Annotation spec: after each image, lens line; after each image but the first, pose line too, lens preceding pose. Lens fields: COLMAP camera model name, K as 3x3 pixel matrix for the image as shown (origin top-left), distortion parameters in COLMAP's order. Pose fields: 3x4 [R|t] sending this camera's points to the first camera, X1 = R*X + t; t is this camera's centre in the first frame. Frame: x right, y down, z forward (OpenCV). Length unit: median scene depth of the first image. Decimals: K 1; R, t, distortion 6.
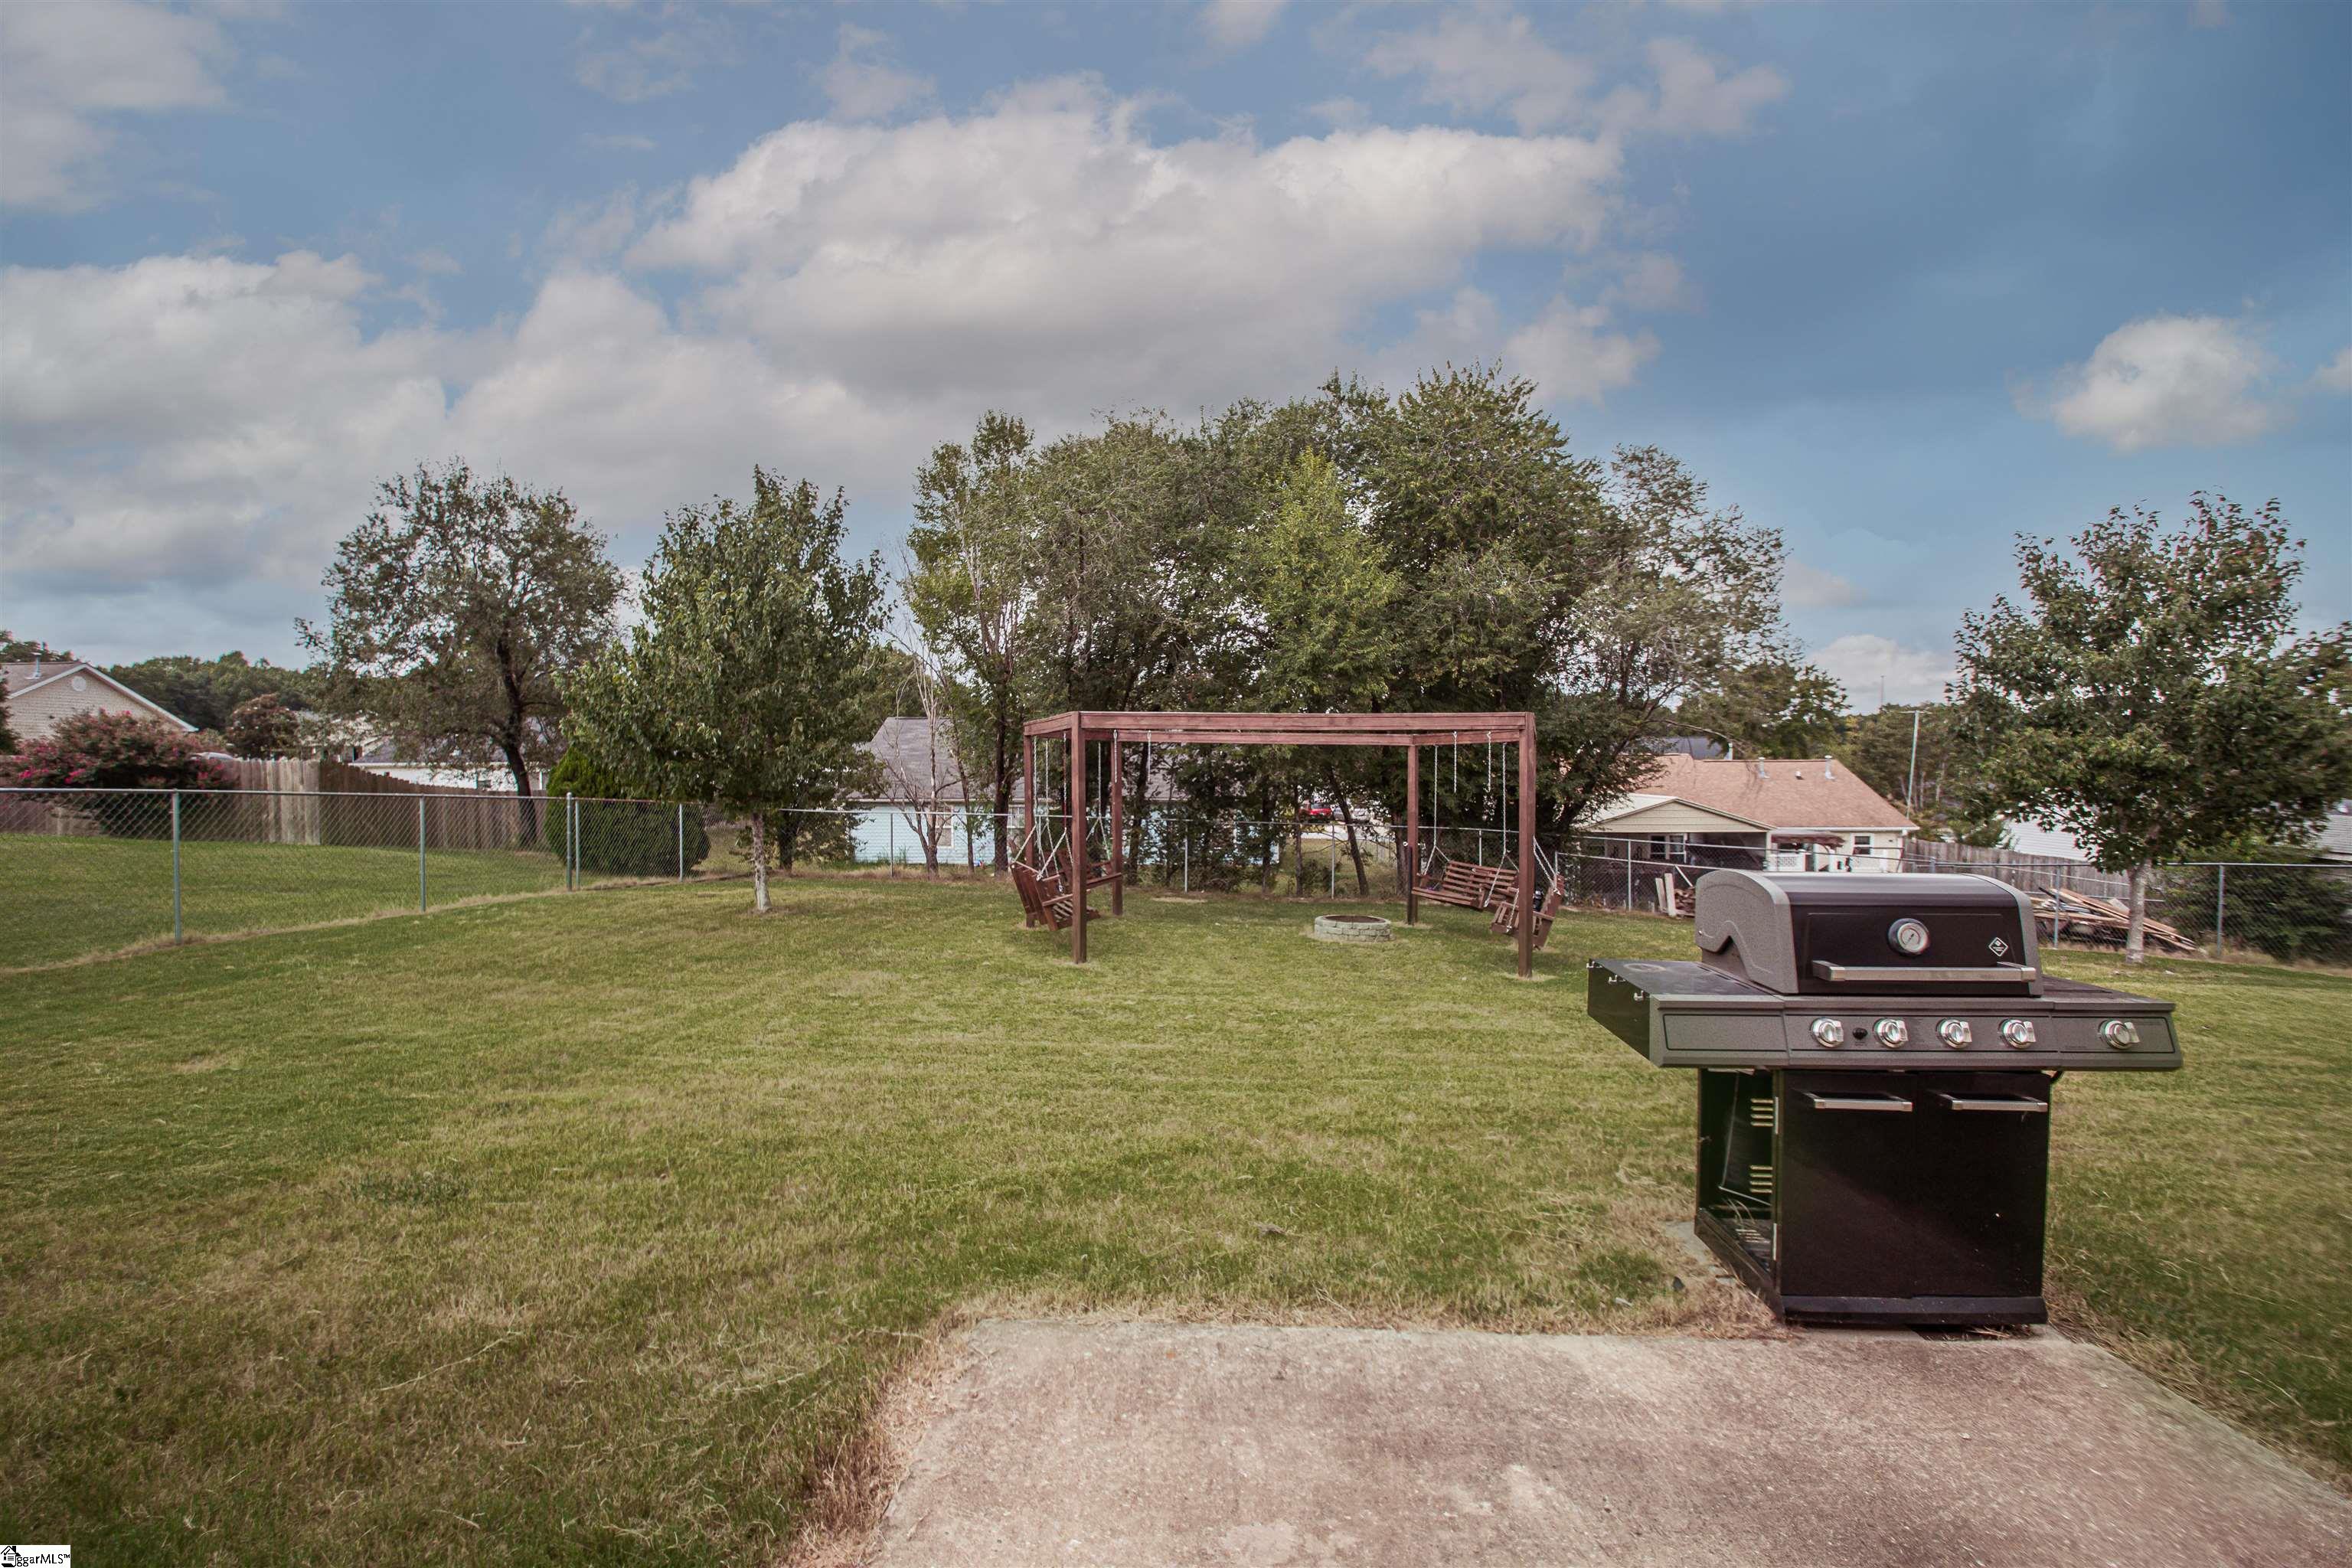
lens RADIAL K [[973.6, 0, 1131.5], [0, 973.6, 777.9], [0, 0, 1]] dist [-0.011425, -0.009780]
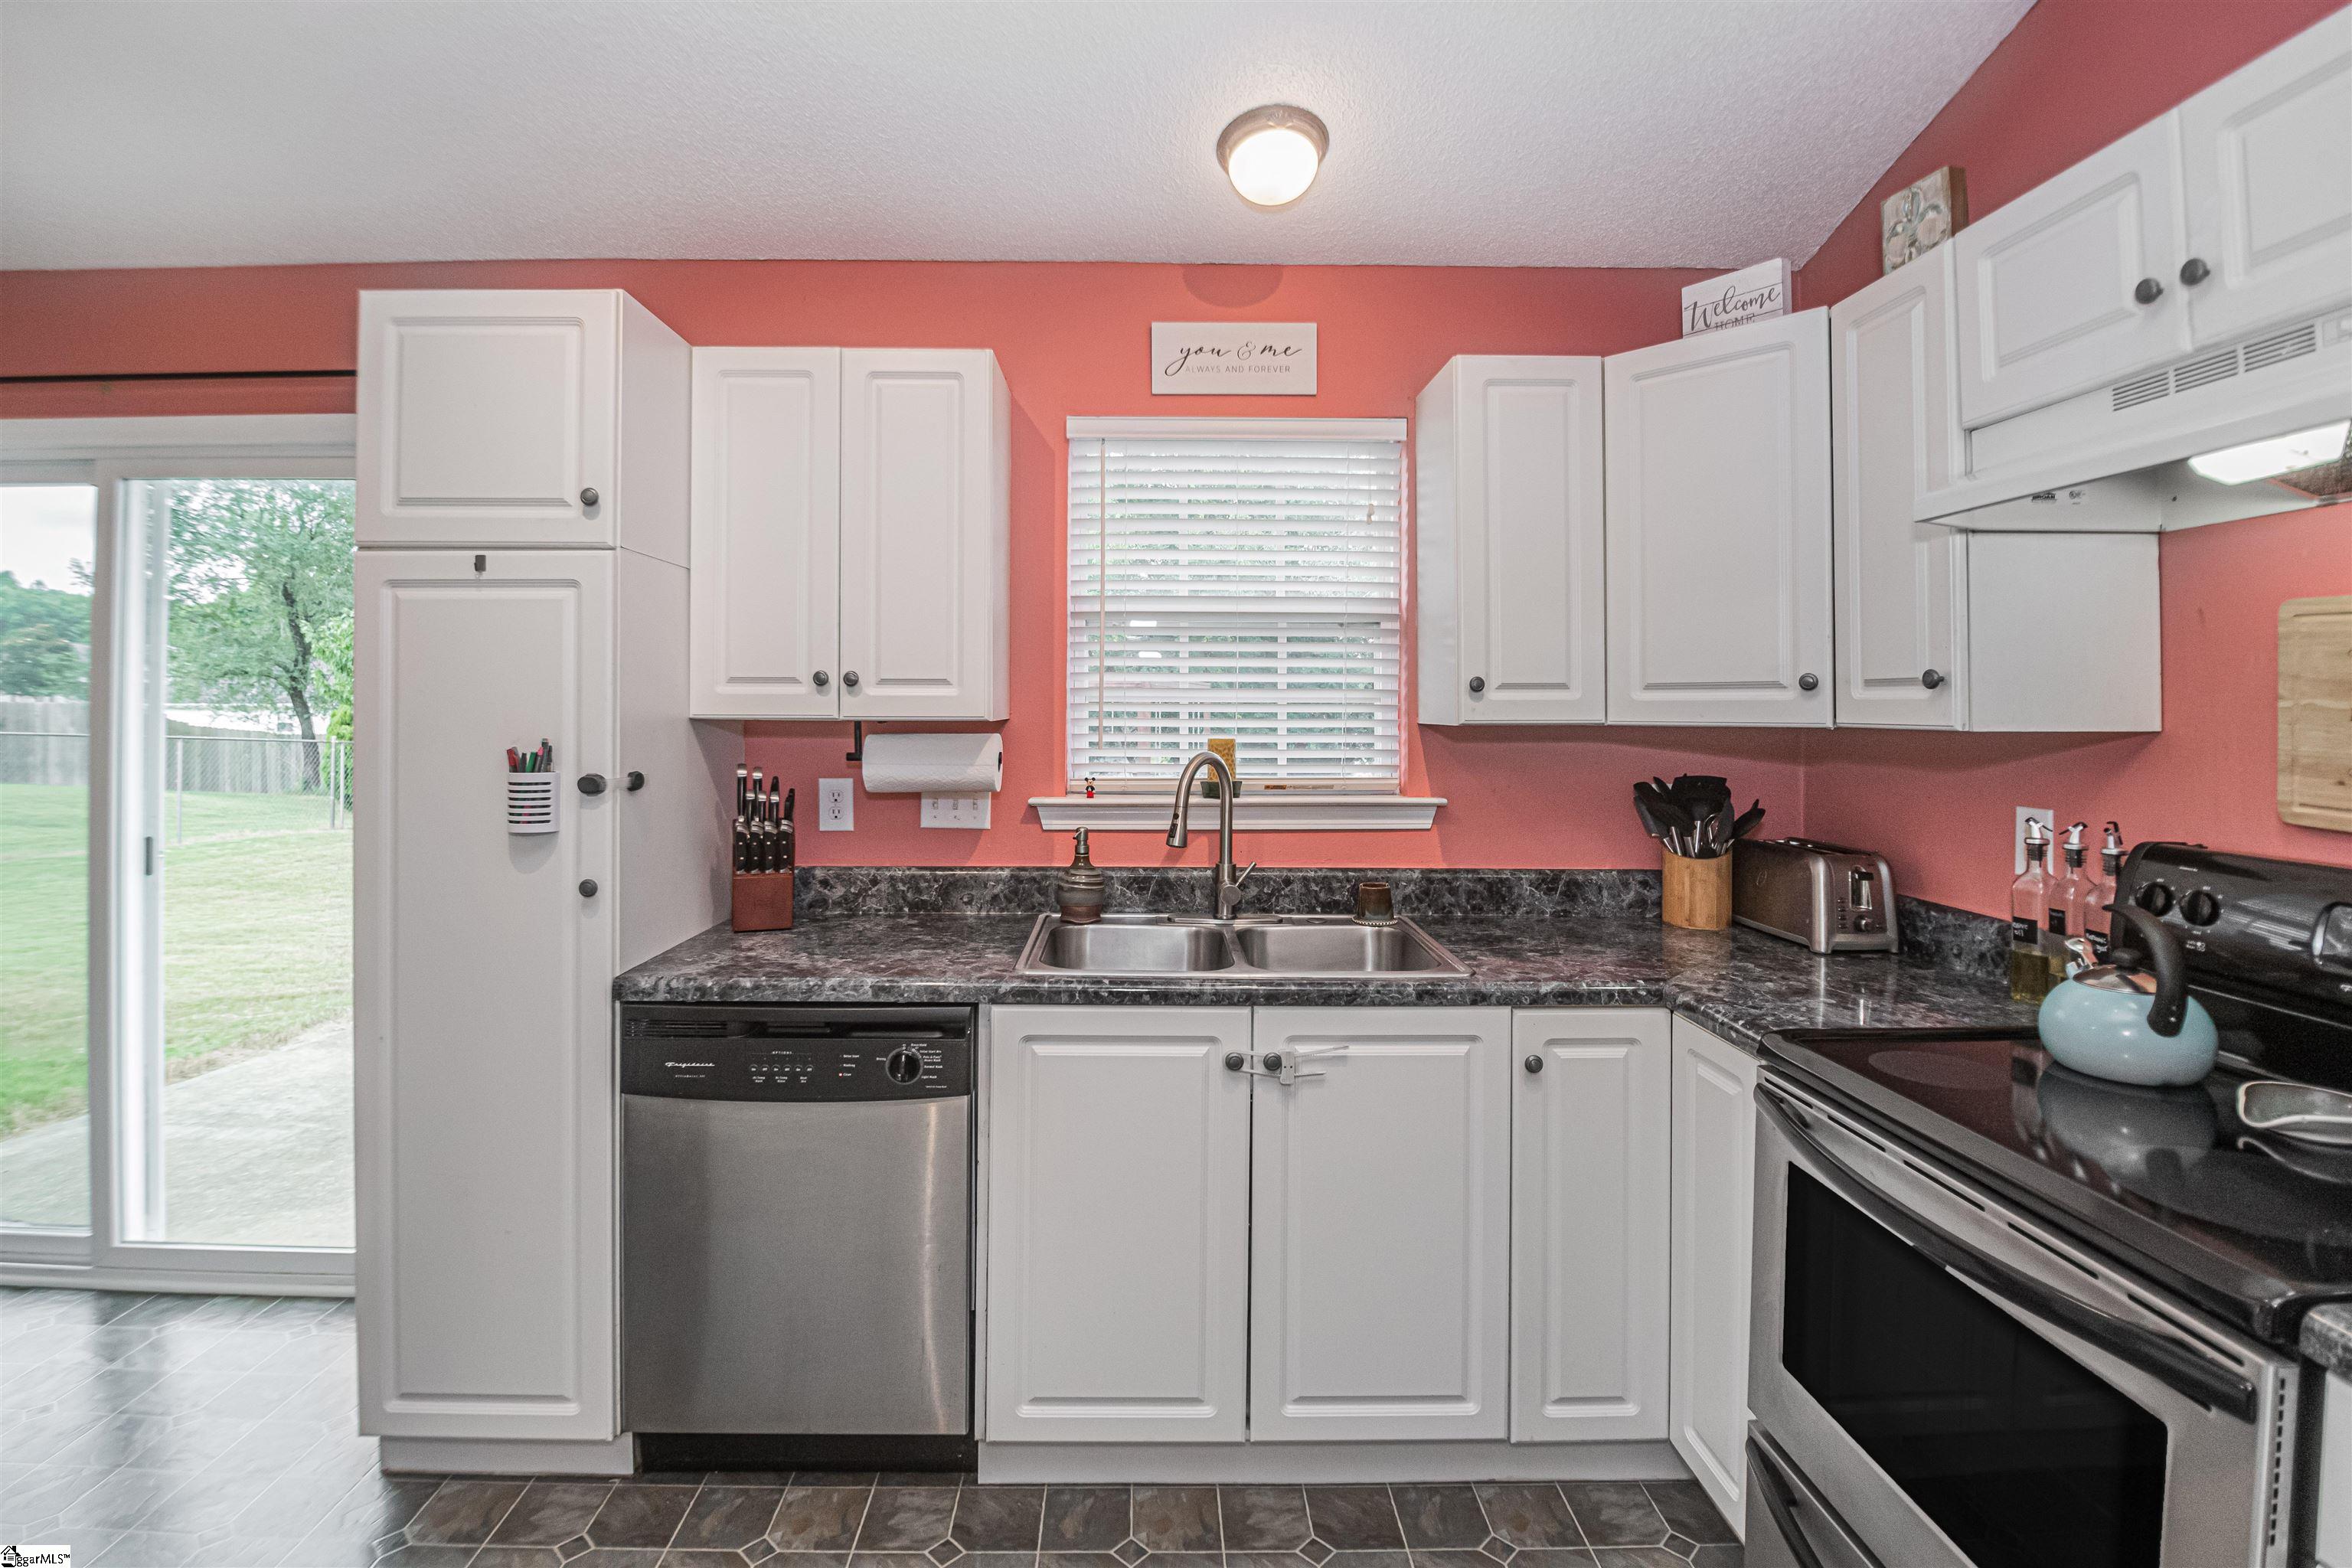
lens RADIAL K [[1110.6, 0, 1166.6], [0, 1110.6, 692.1], [0, 0, 1]] dist [-0.023112, -0.000958]
pose [[0.997482, 0.007703, 0.070497, 0.174615], [-0.005646, 0.999554, -0.029328, -0.001602], [-0.070692, 0.028856, 0.997081, -0.185046]]
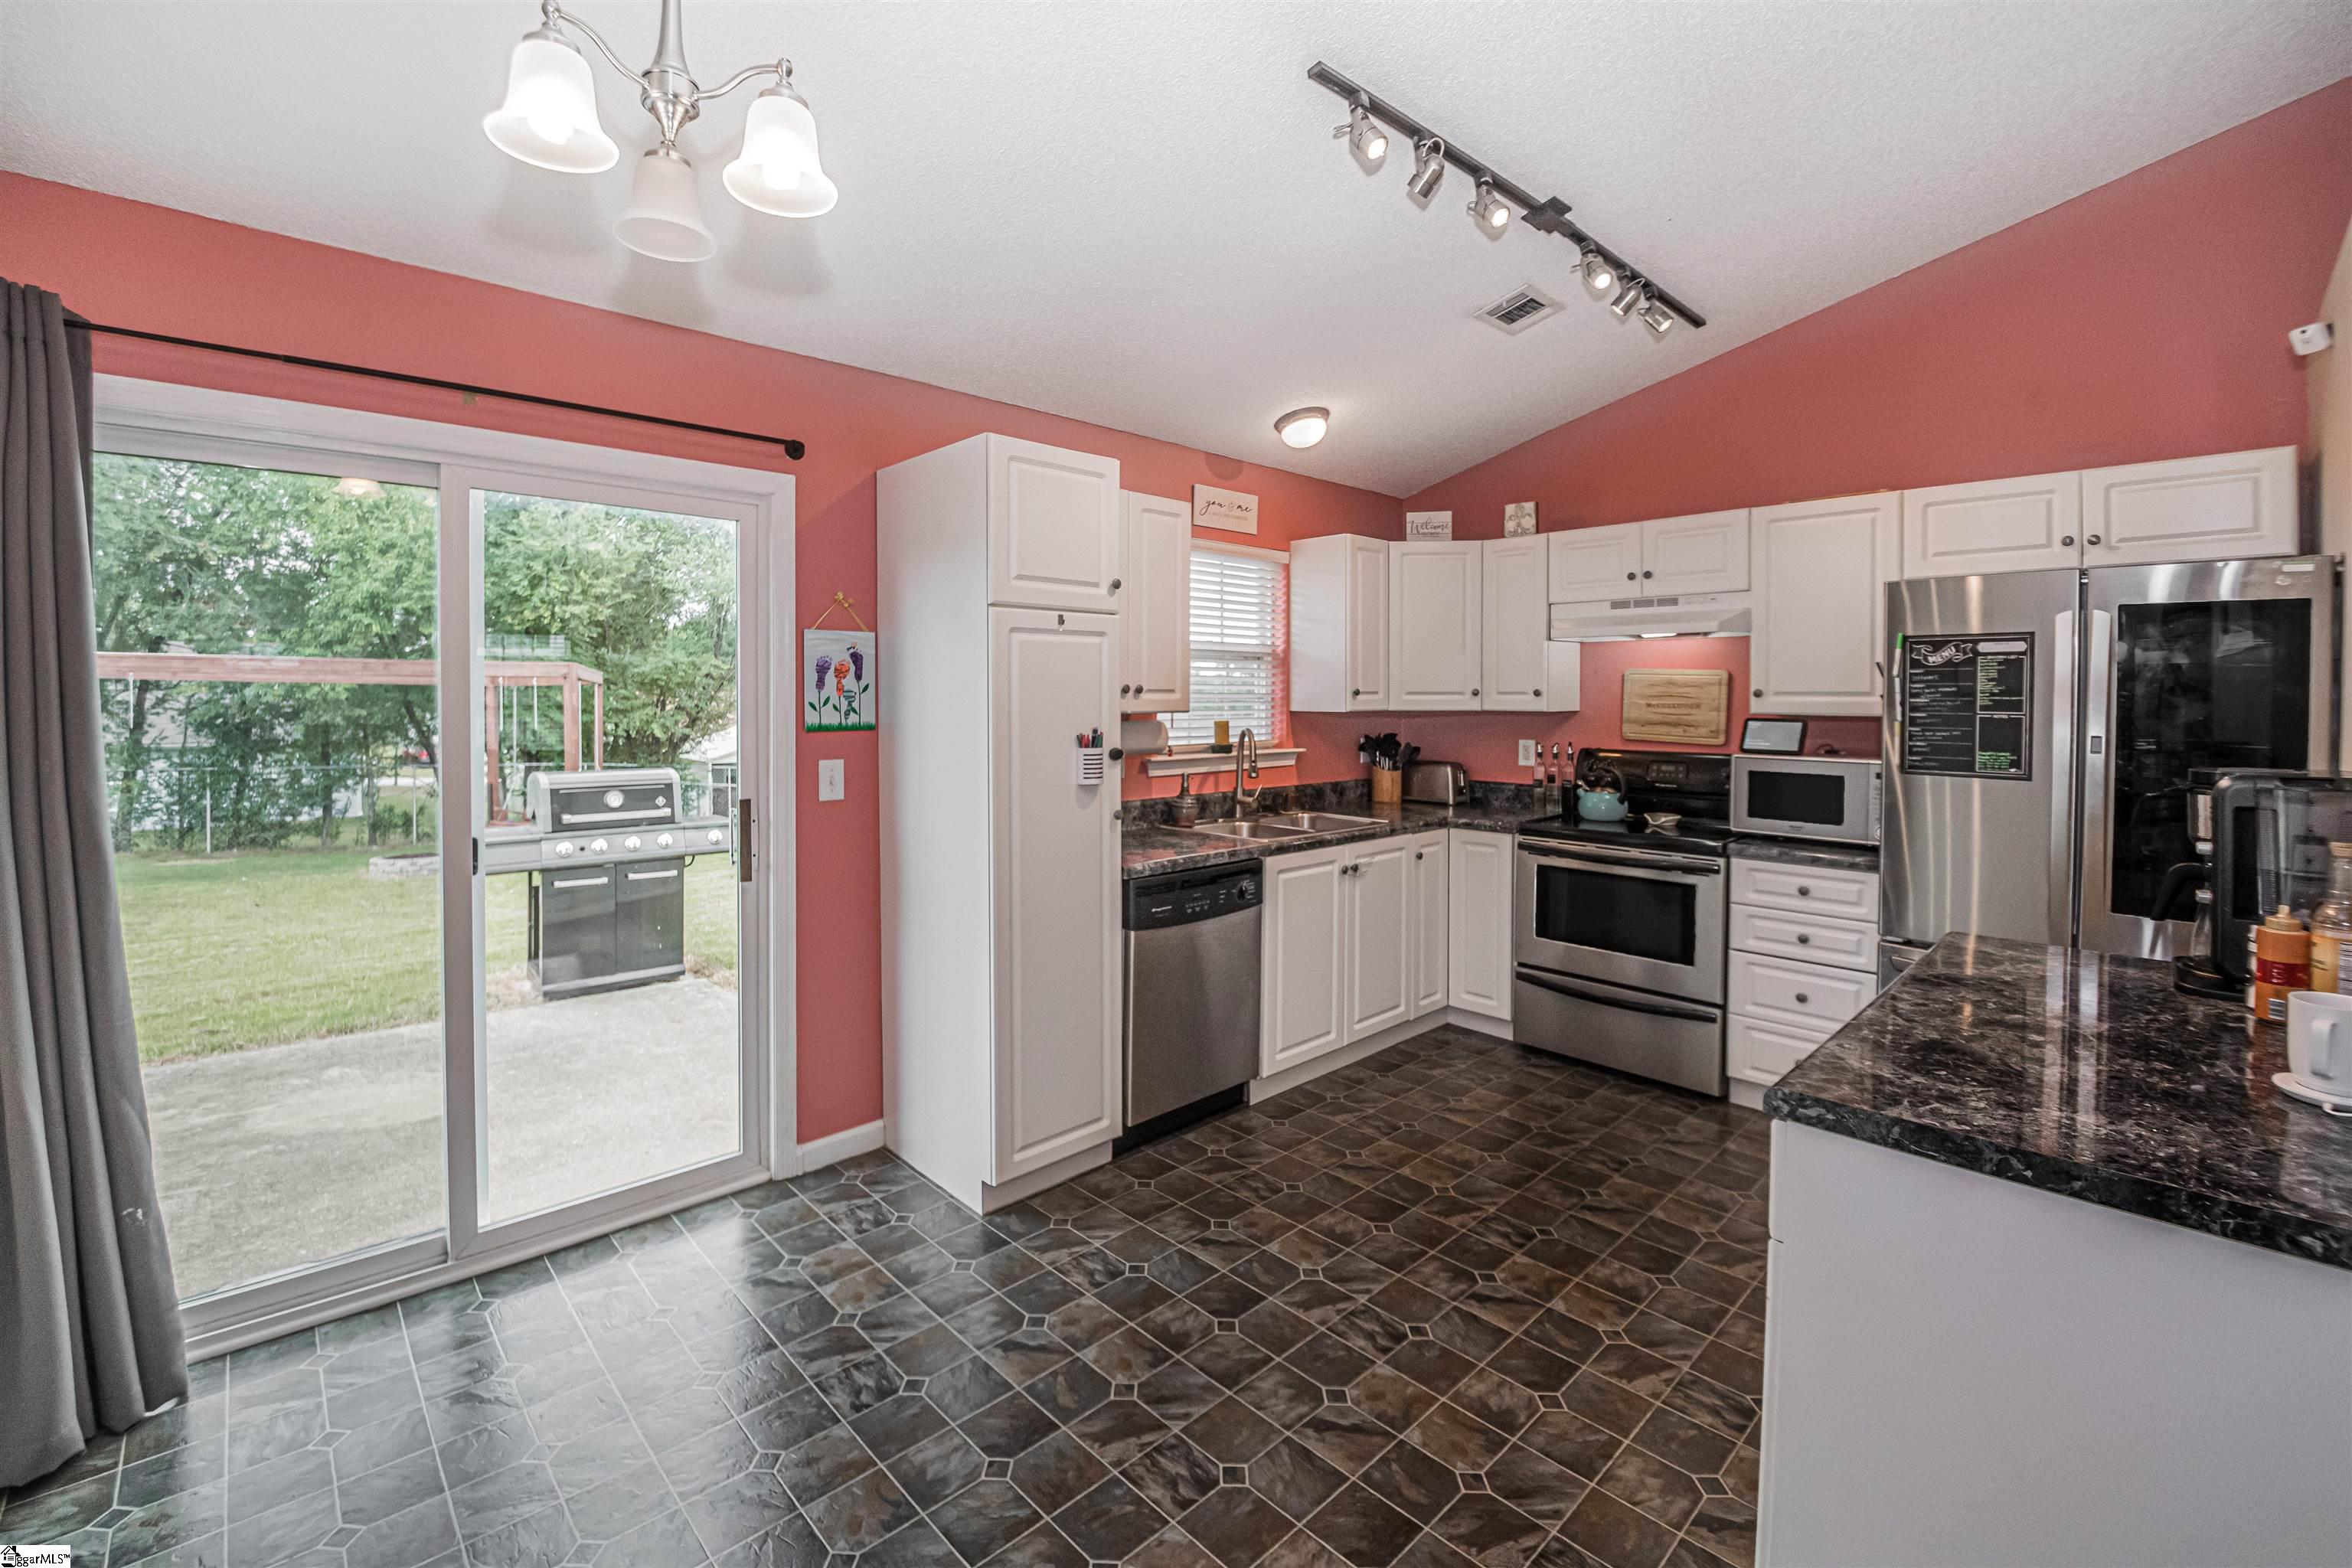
lens RADIAL K [[989.2, 0, 1161.3], [0, 989.2, 714.3], [0, 0, 1]] dist [-0.009335, -0.010416]
pose [[0.687269, -0.010343, 0.726329, 0.012978], [0.008313, 0.999945, 0.006373, -0.002985], [-0.726355, 0.001658, 0.687317, -0.191313]]
